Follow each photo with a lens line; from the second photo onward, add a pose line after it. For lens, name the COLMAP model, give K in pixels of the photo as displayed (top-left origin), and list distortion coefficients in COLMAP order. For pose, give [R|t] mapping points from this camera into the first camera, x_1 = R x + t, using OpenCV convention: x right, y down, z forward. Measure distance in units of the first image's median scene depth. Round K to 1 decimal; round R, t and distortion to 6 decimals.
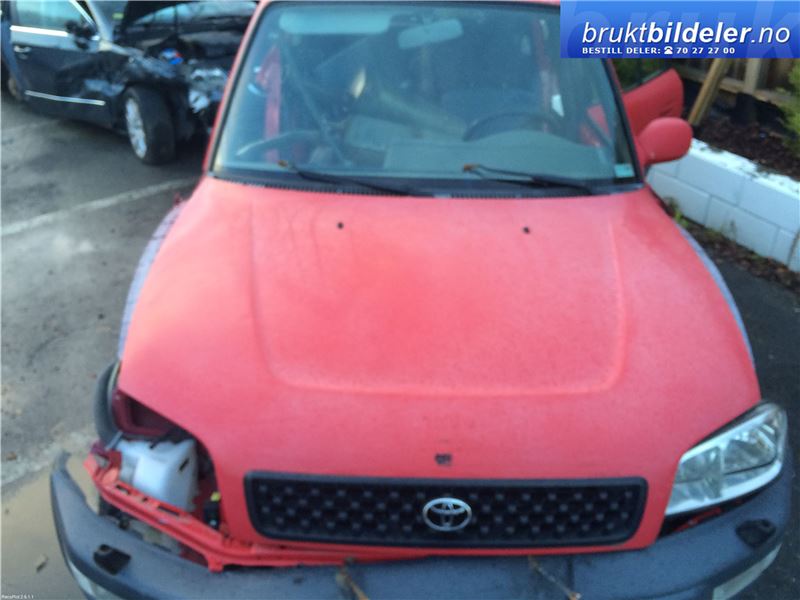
lens RADIAL K [[675.1, 0, 400.0], [0, 675.1, 300.0], [0, 0, 1]] dist [-0.043487, -0.000927]
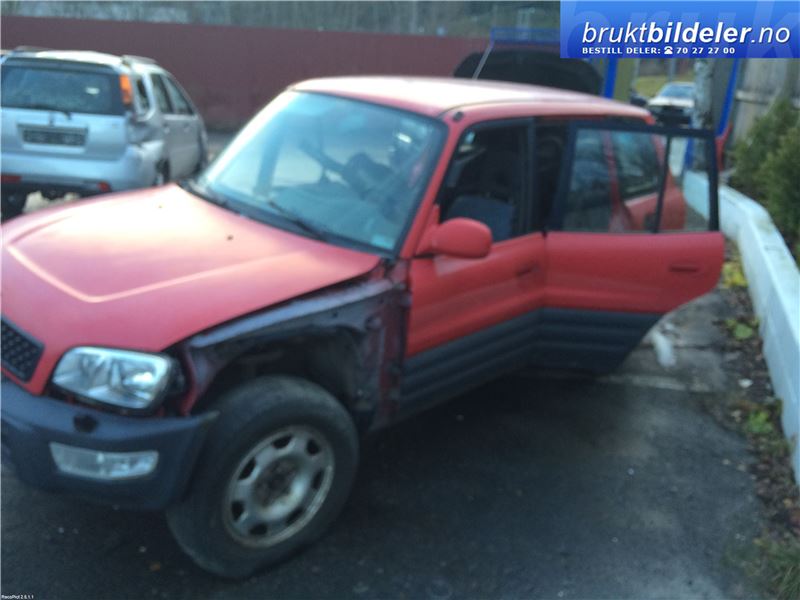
lens RADIAL K [[662.4, 0, 400.0], [0, 662.4, 300.0], [0, 0, 1]] dist [0.004531, 0.000490]
pose [[0.726410, 0.265218, -0.634025, 1.855613], [-0.395230, 0.915936, -0.069677, -0.037123], [0.562247, 0.301200, 0.770167, 0.269974]]
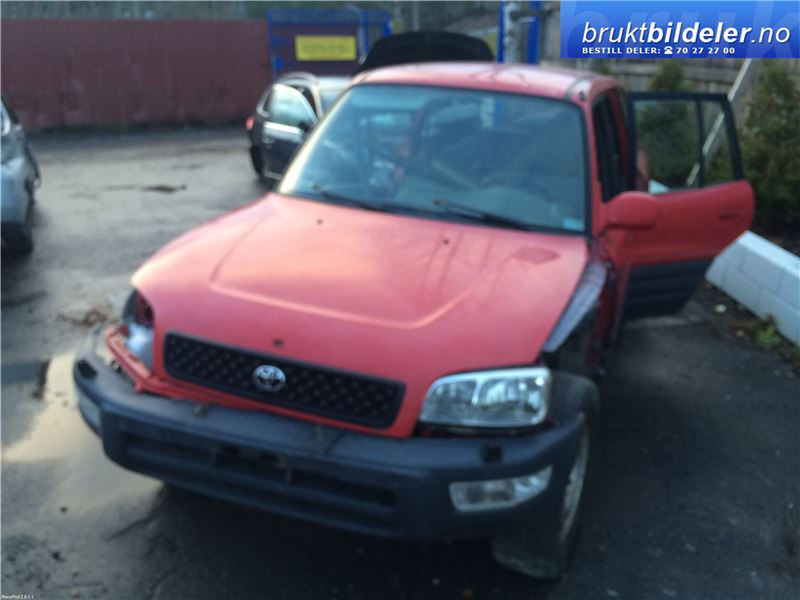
lens RADIAL K [[662.4, 0, 400.0], [0, 662.4, 300.0], [0, 0, 1]] dist [0.004531, 0.000490]
pose [[0.923659, 0.131769, -0.359848, 0.815536], [-0.194806, 0.970095, -0.144801, 0.299160], [0.330006, 0.203847, 0.921706, -0.273818]]
